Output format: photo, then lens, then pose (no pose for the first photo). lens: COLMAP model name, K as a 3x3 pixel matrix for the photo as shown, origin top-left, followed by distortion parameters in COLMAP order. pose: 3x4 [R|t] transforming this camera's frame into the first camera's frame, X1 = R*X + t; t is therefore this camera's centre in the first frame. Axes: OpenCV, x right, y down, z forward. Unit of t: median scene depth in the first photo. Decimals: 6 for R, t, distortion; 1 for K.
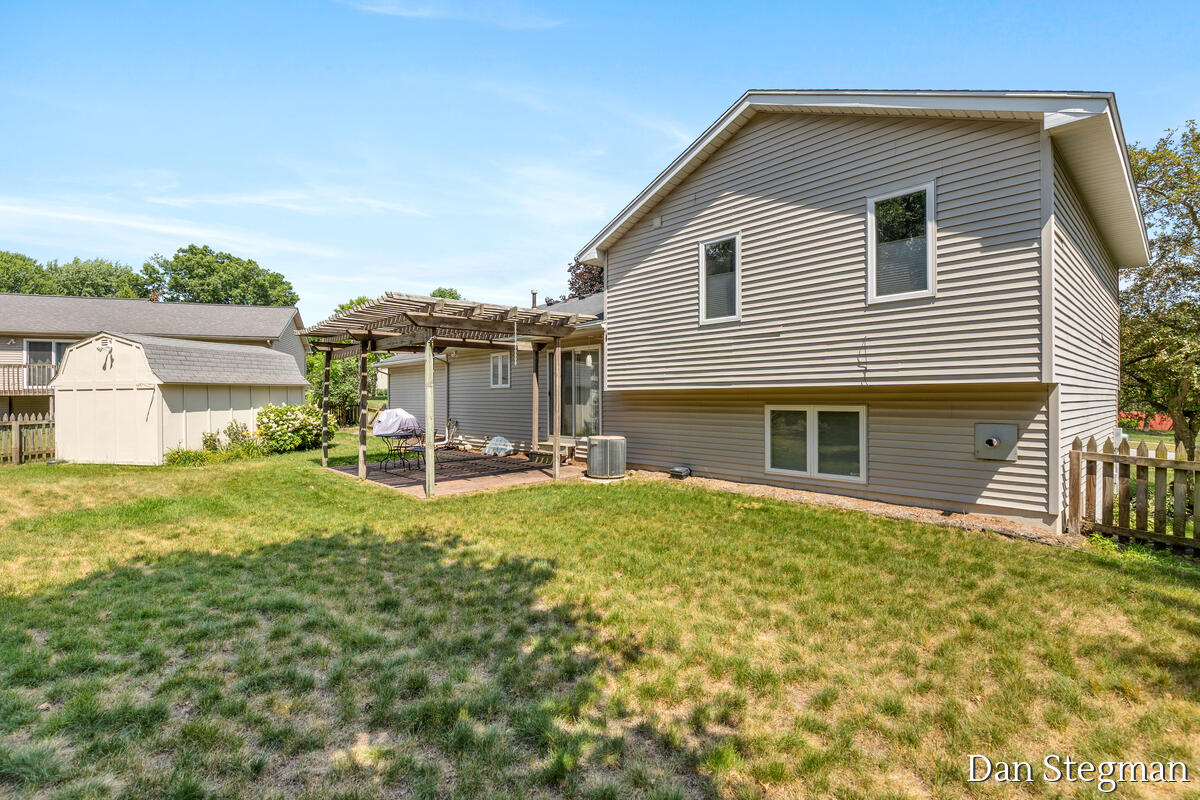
lens RADIAL K [[546.9, 0, 599.9], [0, 546.9, 400.0], [0, 0, 1]] dist [-0.000999, -0.000167]
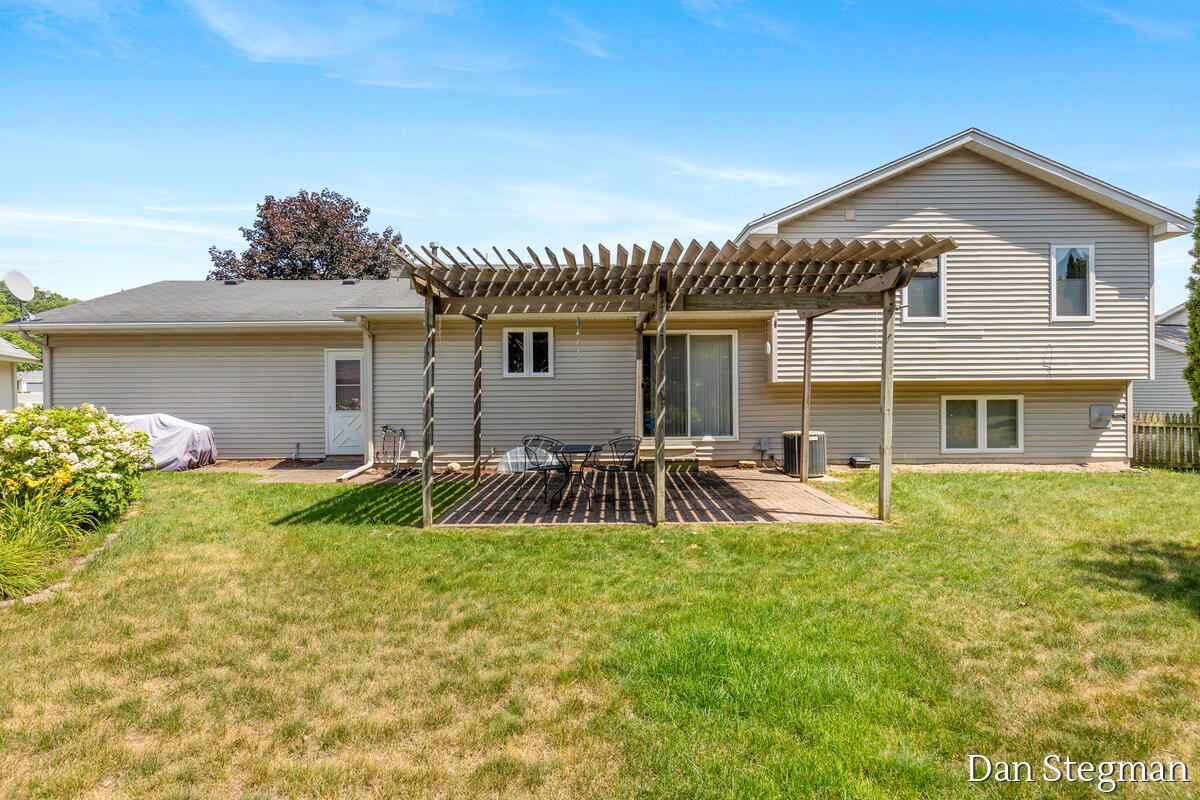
lens RADIAL K [[546.9, 0, 599.7], [0, 546.9, 399.9], [0, 0, 1]] dist [-0.000999, -0.000167]
pose [[0.669371, -0.006031, 0.742904, -1.228160], [0.007035, 0.999974, 0.001779, 0.012774], [-0.742895, 0.004035, 0.669396, 0.870363]]
